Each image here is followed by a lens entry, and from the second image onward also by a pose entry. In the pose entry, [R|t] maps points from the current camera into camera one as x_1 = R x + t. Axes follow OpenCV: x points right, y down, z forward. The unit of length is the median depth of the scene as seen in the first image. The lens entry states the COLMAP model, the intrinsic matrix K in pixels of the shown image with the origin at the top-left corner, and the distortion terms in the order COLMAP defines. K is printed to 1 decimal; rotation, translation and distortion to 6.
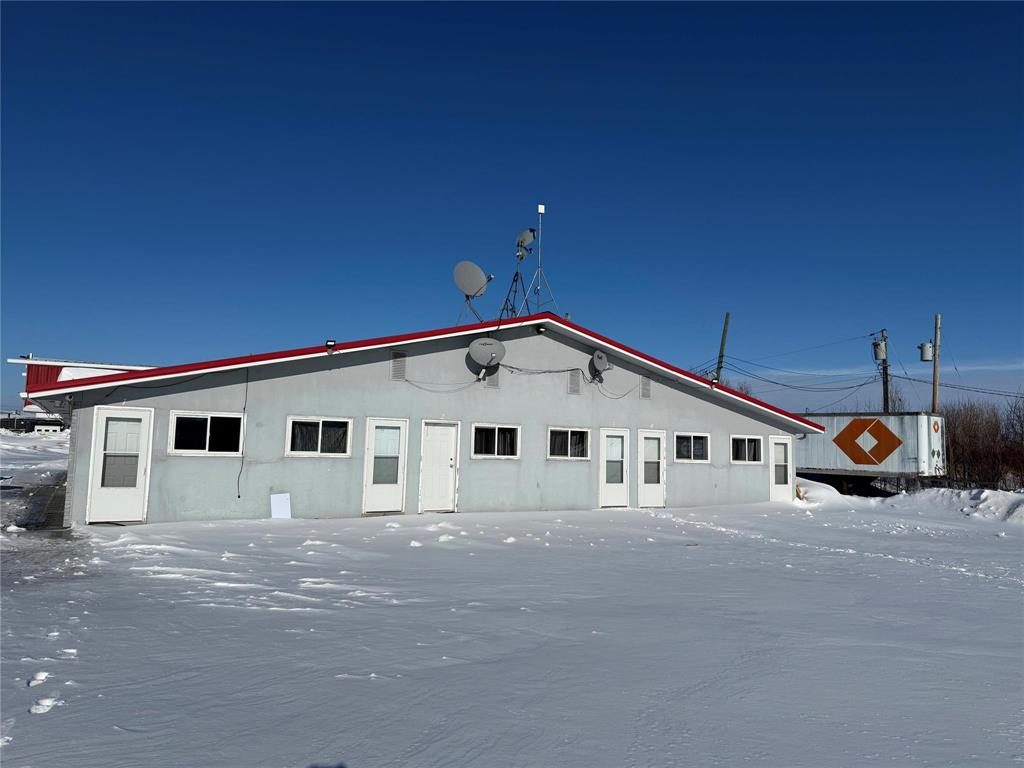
lens RADIAL K [[721.6, 0, 517.7], [0, 721.6, 382.2], [0, 0, 1]] dist [0.062509, -0.052756]
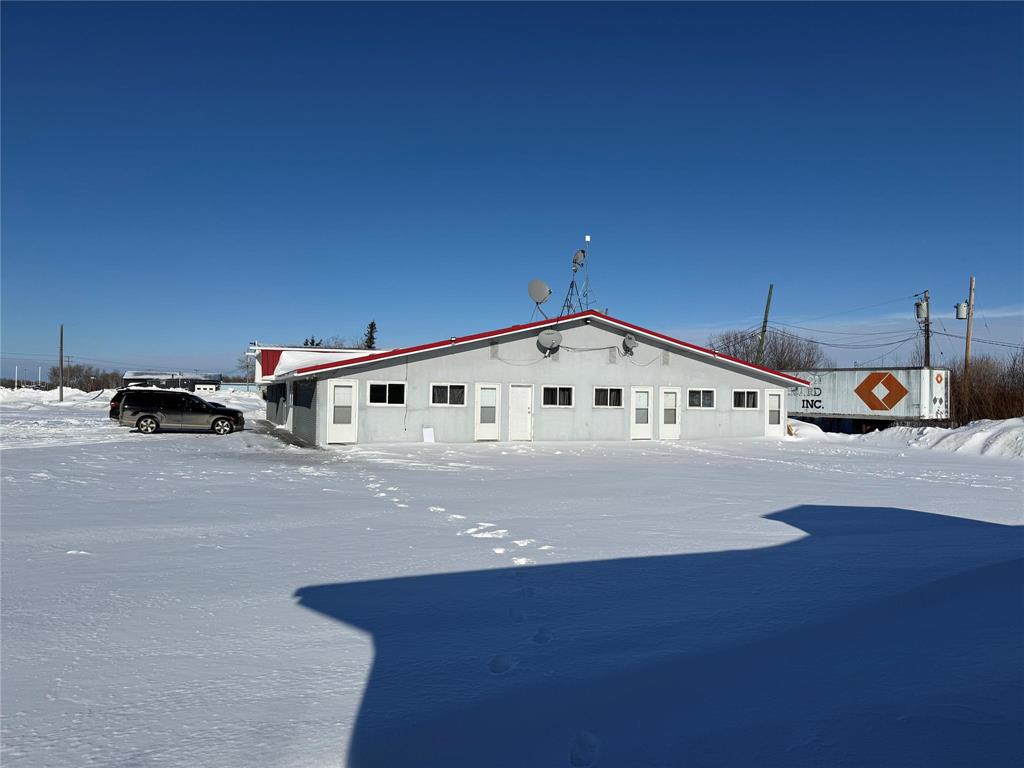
lens RADIAL K [[721.6, 0, 517.7], [0, 721.6, 382.2], [0, 0, 1]] dist [0.062509, -0.052756]
pose [[0.989387, -0.014420, -0.144589, 0.094044], [0.023813, 0.997701, 0.063448, -0.041559], [0.143342, -0.066218, 0.987456, -0.462655]]
